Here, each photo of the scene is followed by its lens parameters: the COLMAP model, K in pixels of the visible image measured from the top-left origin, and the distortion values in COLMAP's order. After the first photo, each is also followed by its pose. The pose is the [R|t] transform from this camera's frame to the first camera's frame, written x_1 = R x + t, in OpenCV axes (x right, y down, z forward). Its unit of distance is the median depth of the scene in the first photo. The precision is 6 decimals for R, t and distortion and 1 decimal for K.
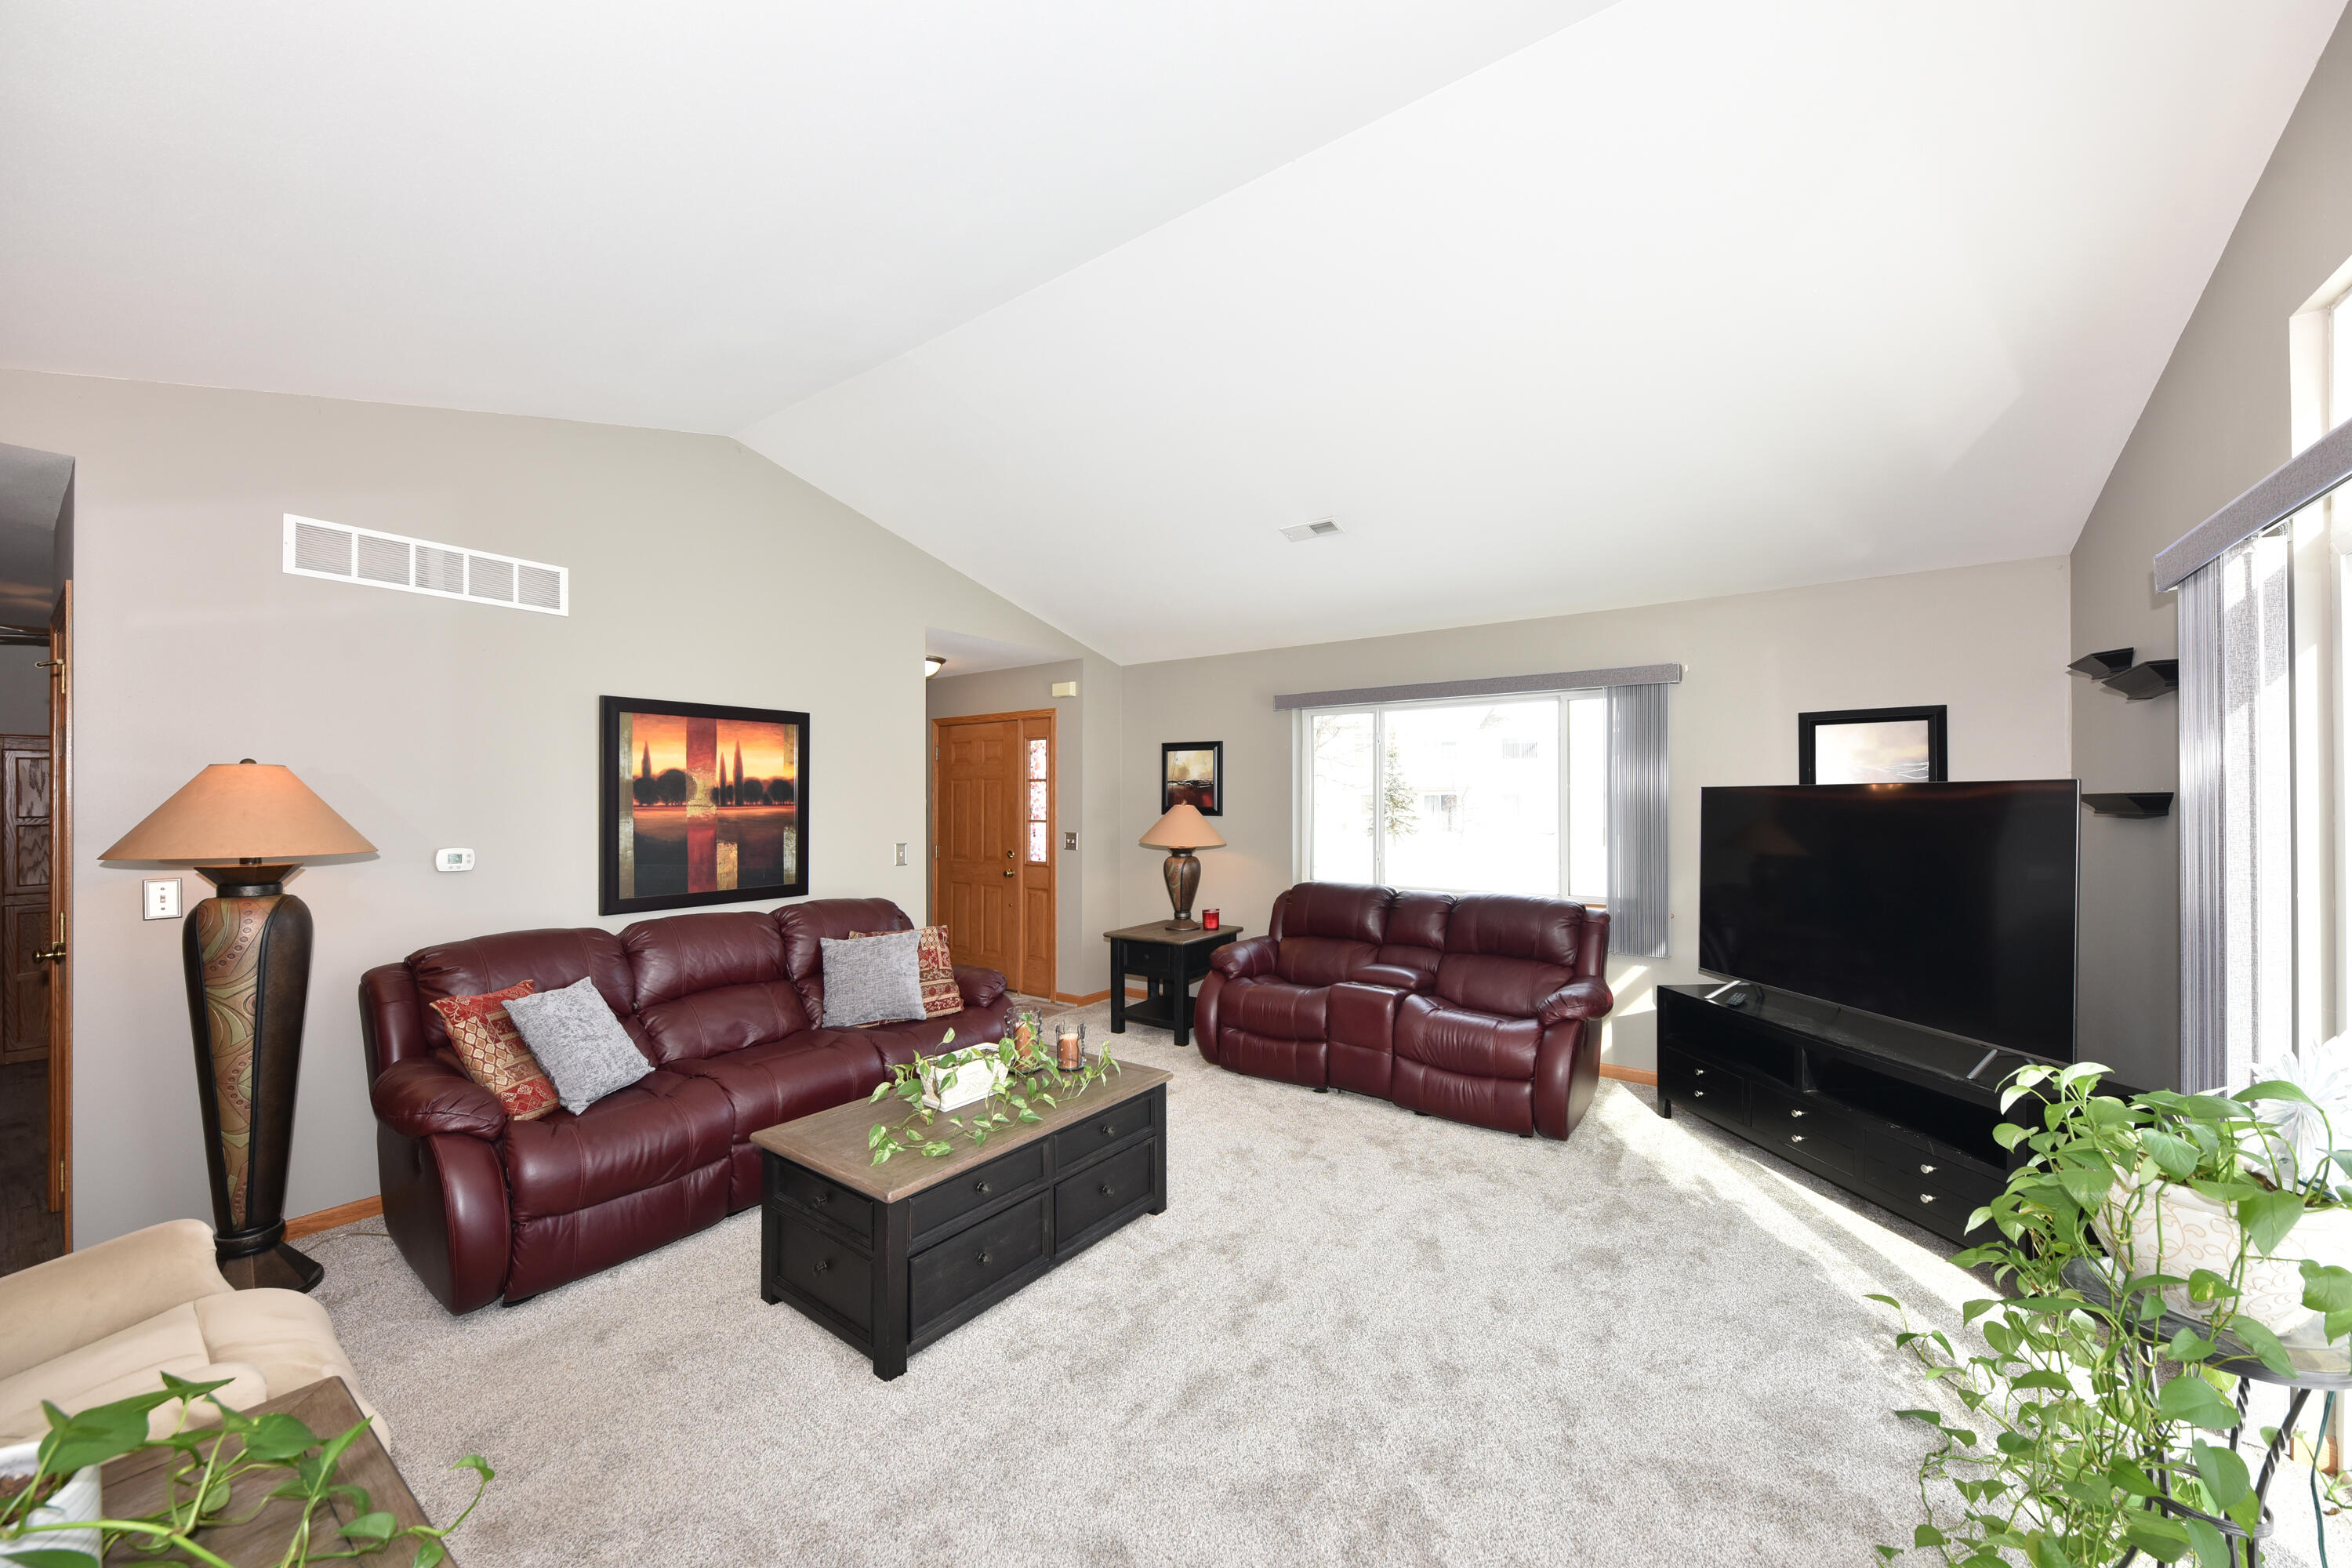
lens RADIAL K [[823.6, 0, 1188.7], [0, 823.6, 794.5], [0, 0, 1]] dist [0.000630, -0.002130]
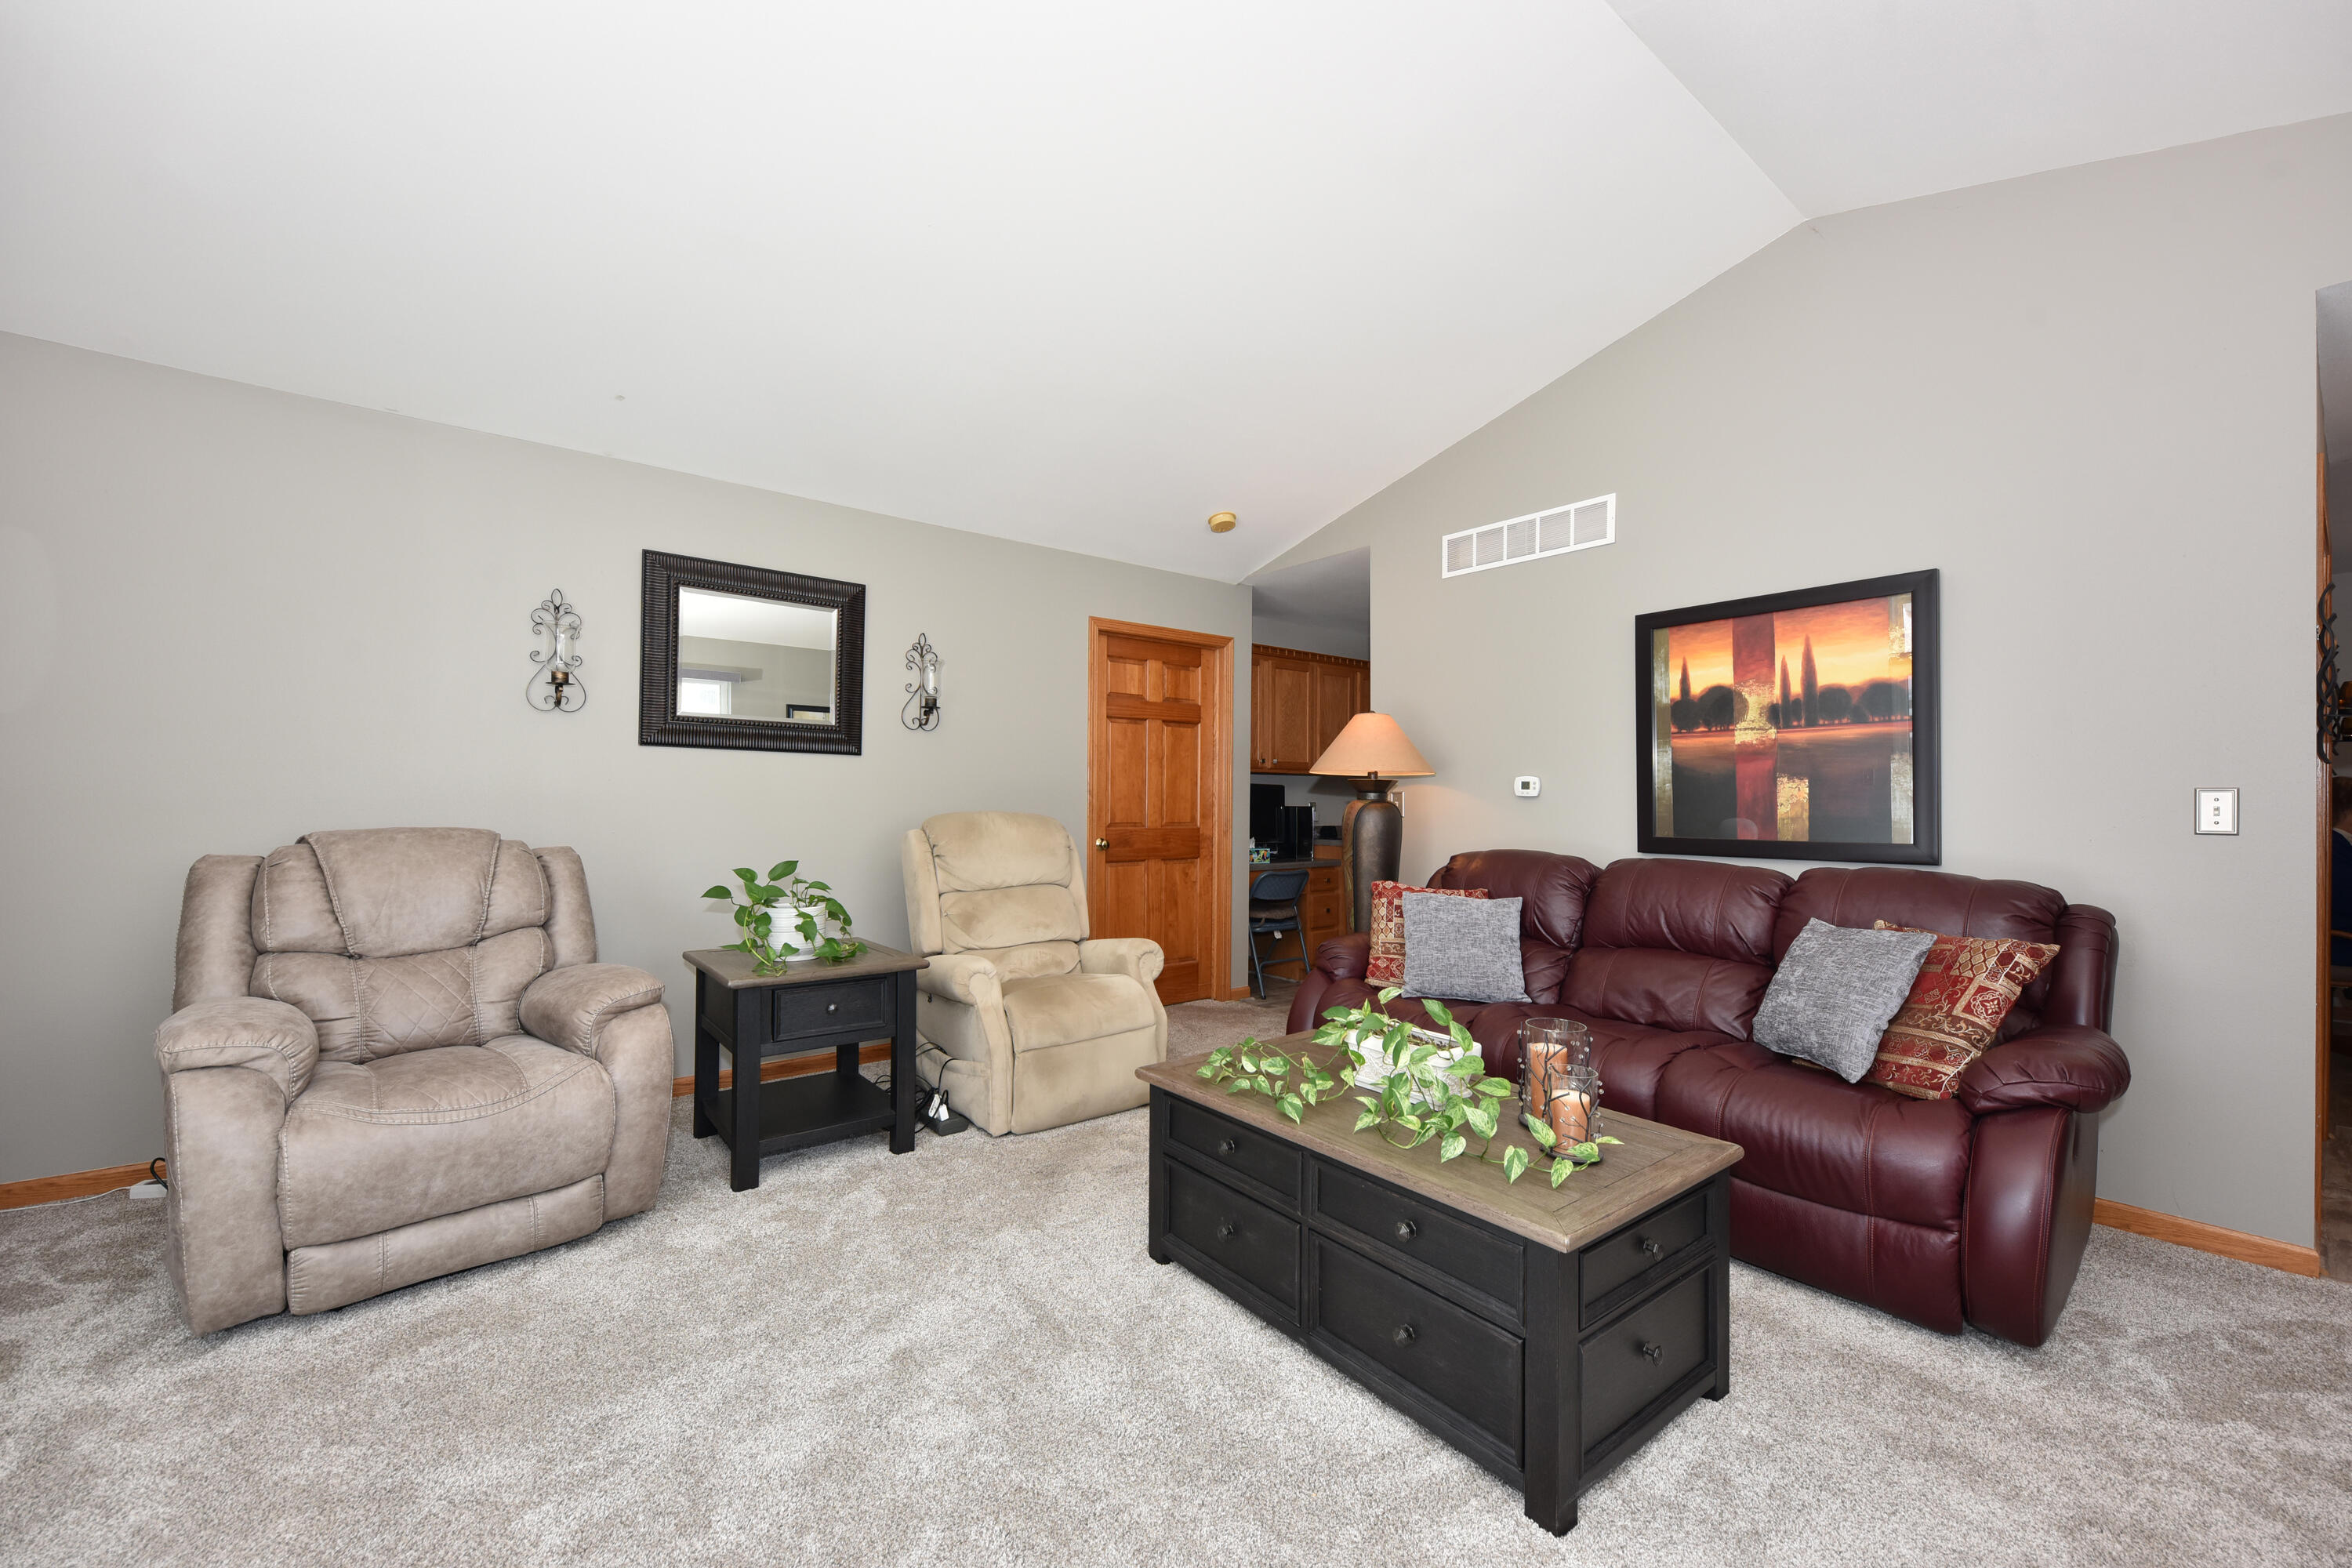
lens RADIAL K [[917.8, 0, 1193.5], [0, 917.8, 793.6], [0, 0, 1]] dist [-0.001107, -0.000249]
pose [[-0.247421, -0.010777, -0.968848, 0.385420], [0.004770, 0.999912, -0.012340, 0.085143], [0.968896, -0.007675, -0.247348, 0.719780]]
